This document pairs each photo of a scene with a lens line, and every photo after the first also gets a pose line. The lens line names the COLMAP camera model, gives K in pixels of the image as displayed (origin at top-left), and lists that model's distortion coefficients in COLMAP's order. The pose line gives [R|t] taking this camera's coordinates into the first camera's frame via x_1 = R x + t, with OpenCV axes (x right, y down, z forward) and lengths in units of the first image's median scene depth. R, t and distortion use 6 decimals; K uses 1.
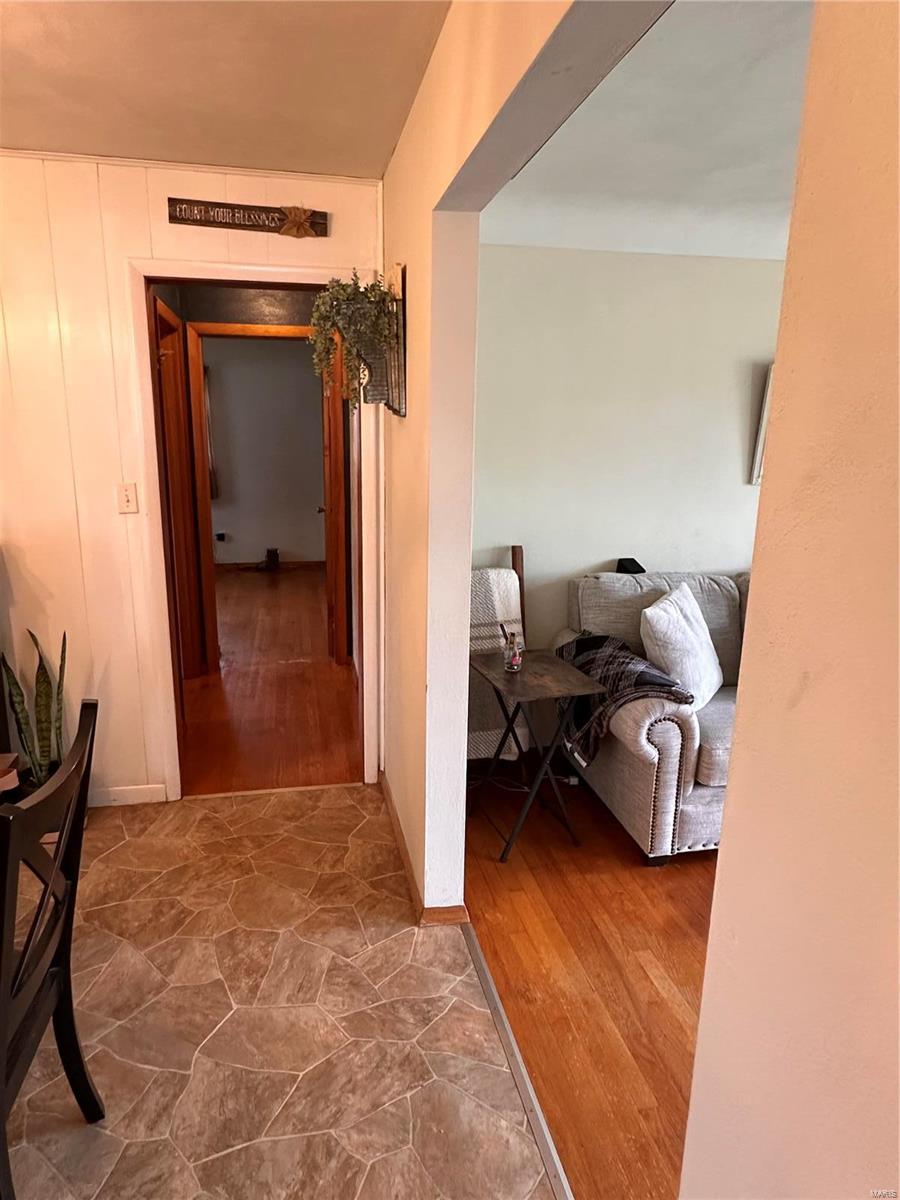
lens RADIAL K [[721.9, 0, 429.1], [0, 721.9, 590.4], [0, 0, 1]] dist [-0.002122, -0.000164]
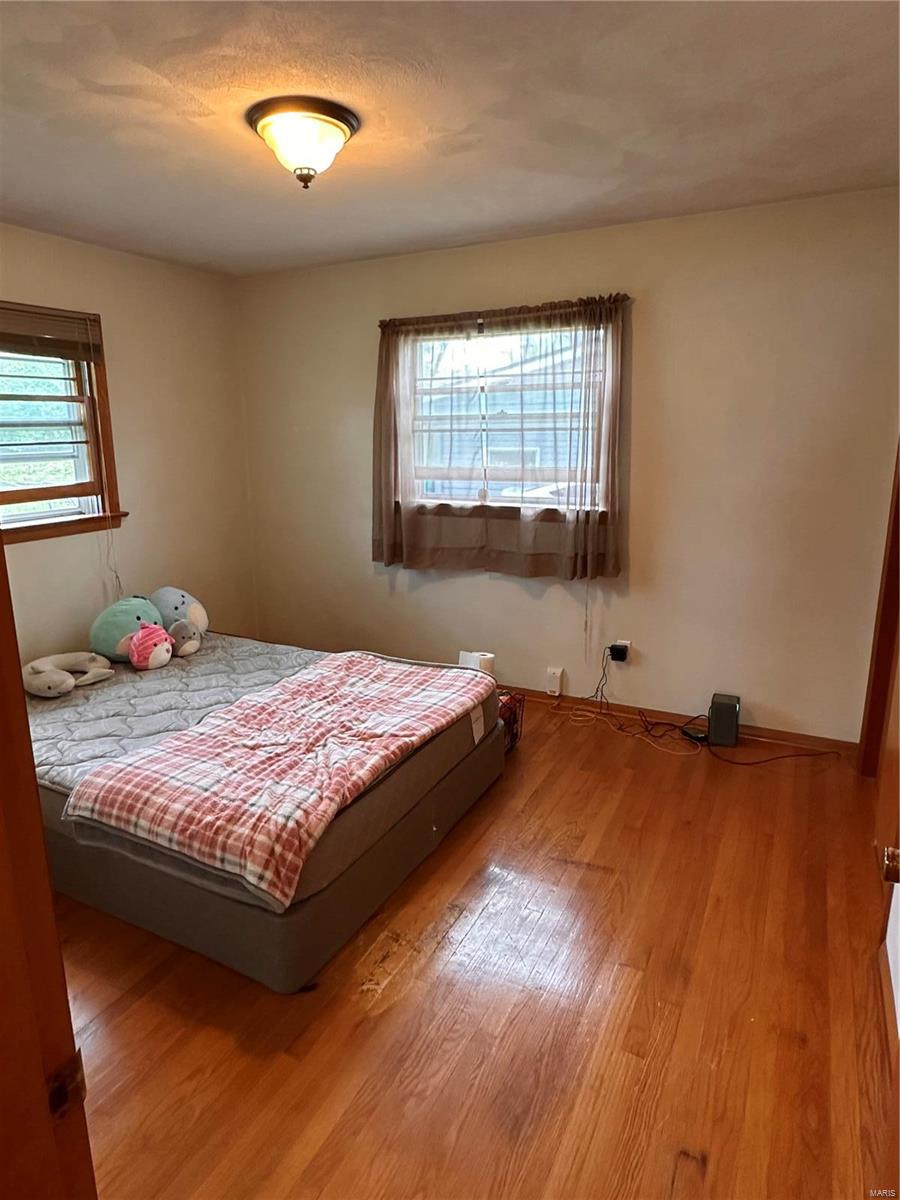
lens RADIAL K [[721.9, 0, 429.1], [0, 721.9, 590.4], [0, 0, 1]] dist [-0.002122, -0.000164]
pose [[0.784609, 0.119981, -0.608271, -0.277209], [-0.117597, 0.992086, 0.044000, -0.342432], [0.608736, 0.037008, 0.792509, 1.513291]]
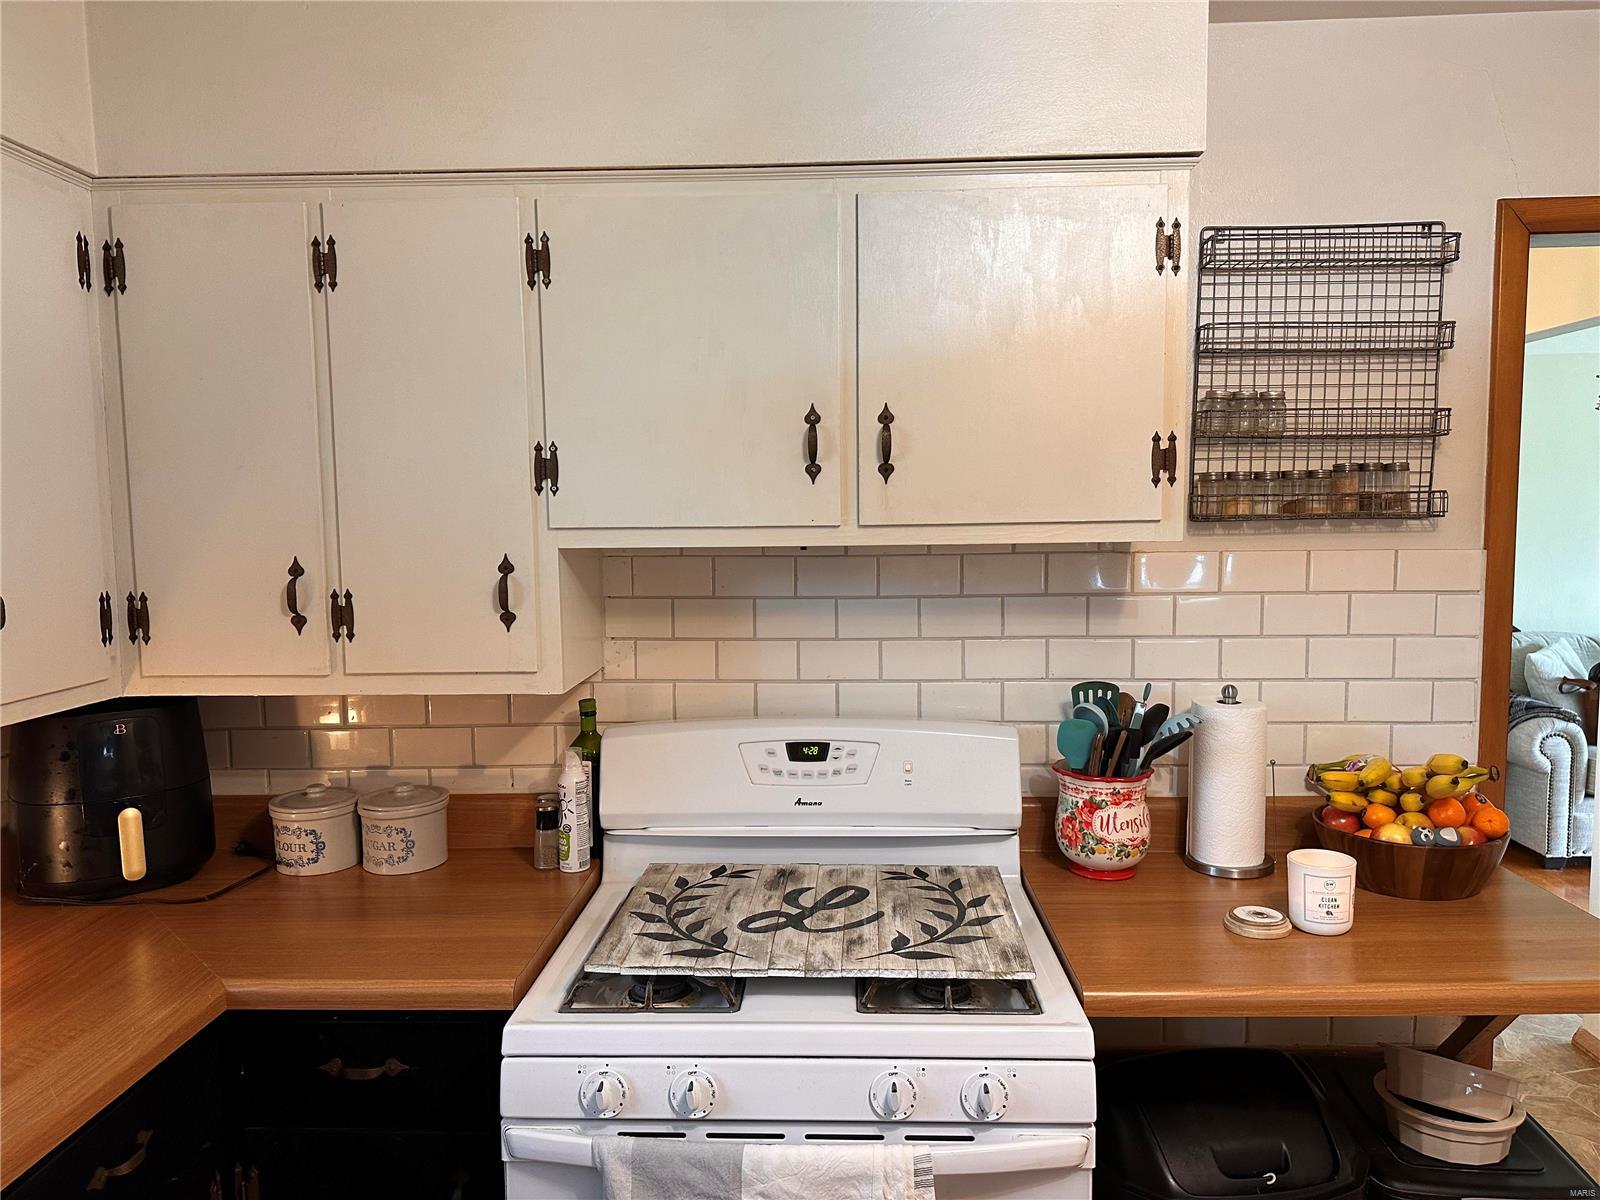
lens RADIAL K [[1105.8, 0, 798.2], [0, 1105.8, 597.2], [0, 0, 1]] dist [0.083861, -0.113360]
pose [[0.972061, -0.006372, -0.234642, -0.428982], [-0.026920, 0.990009, -0.138408, 0.219909], [0.233180, 0.140857, 0.962178, -1.054155]]
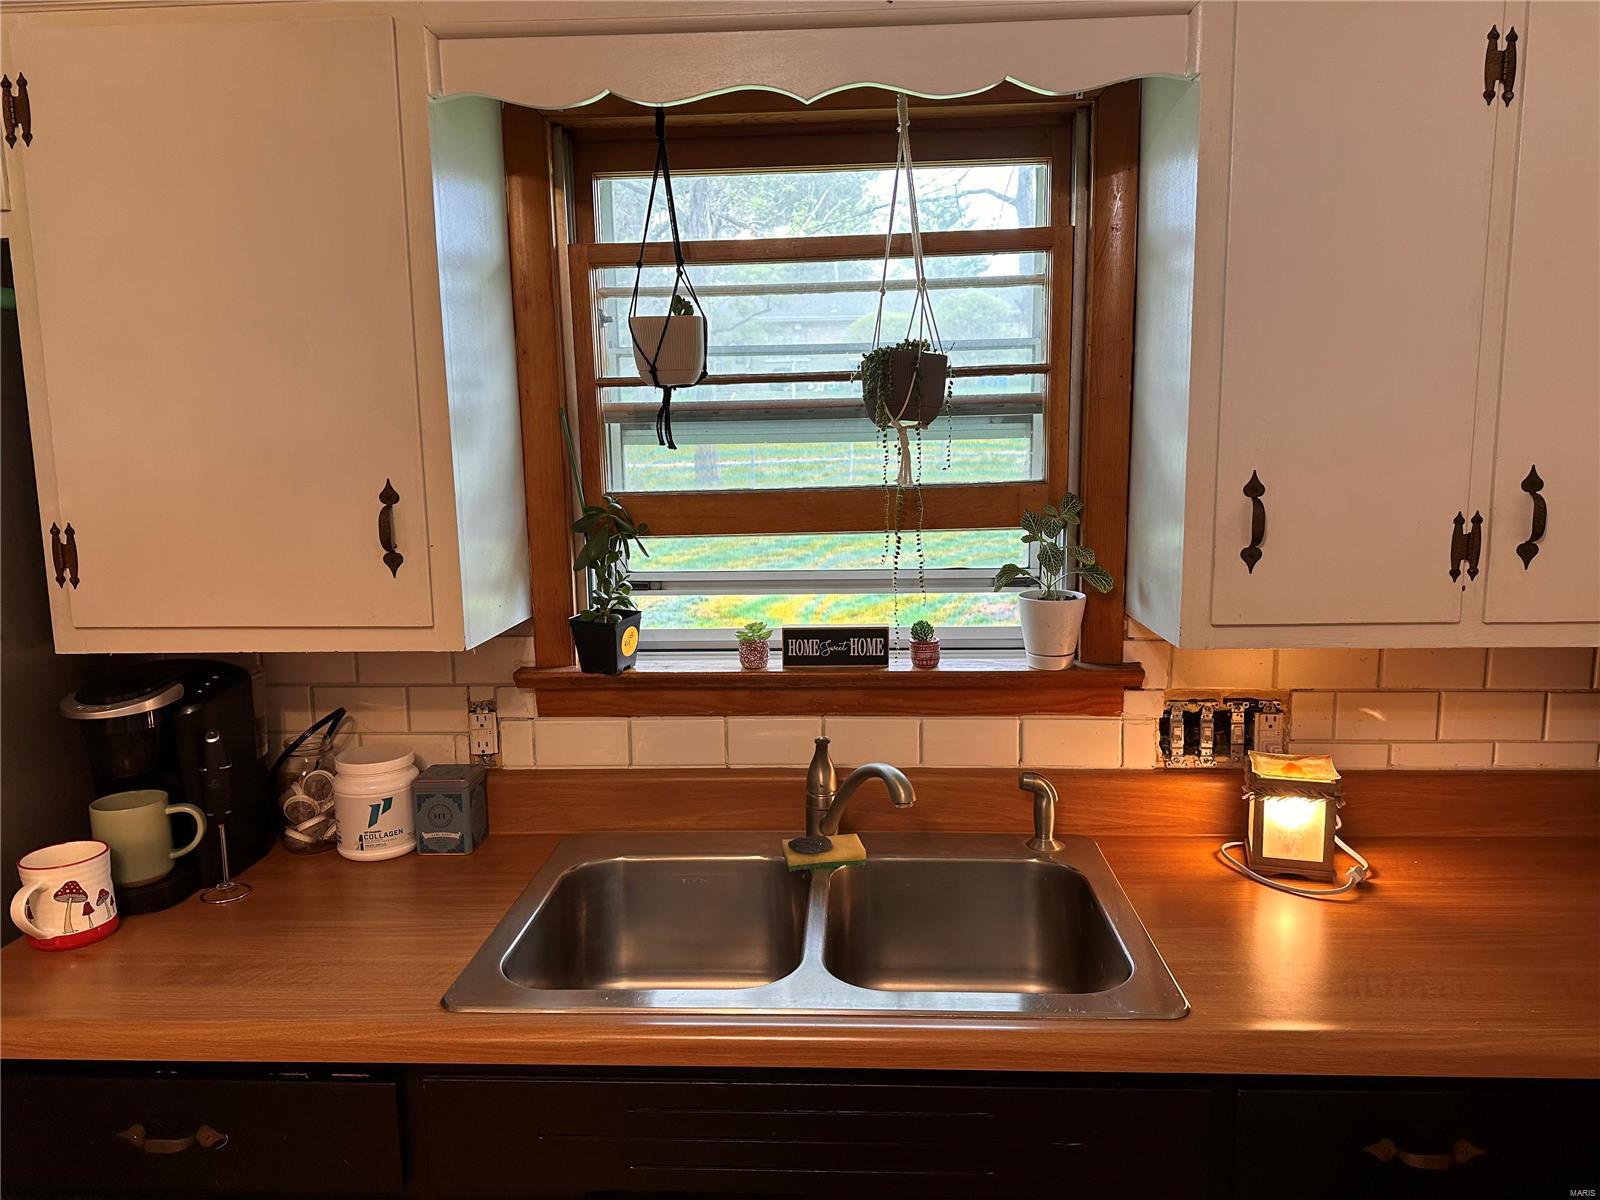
lens RADIAL K [[1110.8, 0, 800.0], [0, 1110.8, 600.0], [0, 0, 1]] dist [0.058592, -0.075236]
pose [[-0.251397, 0.127257, -0.959482, -0.385582], [-0.201416, 0.962738, 0.180462, 0.169429], [0.946695, 0.238622, -0.216398, -0.793841]]
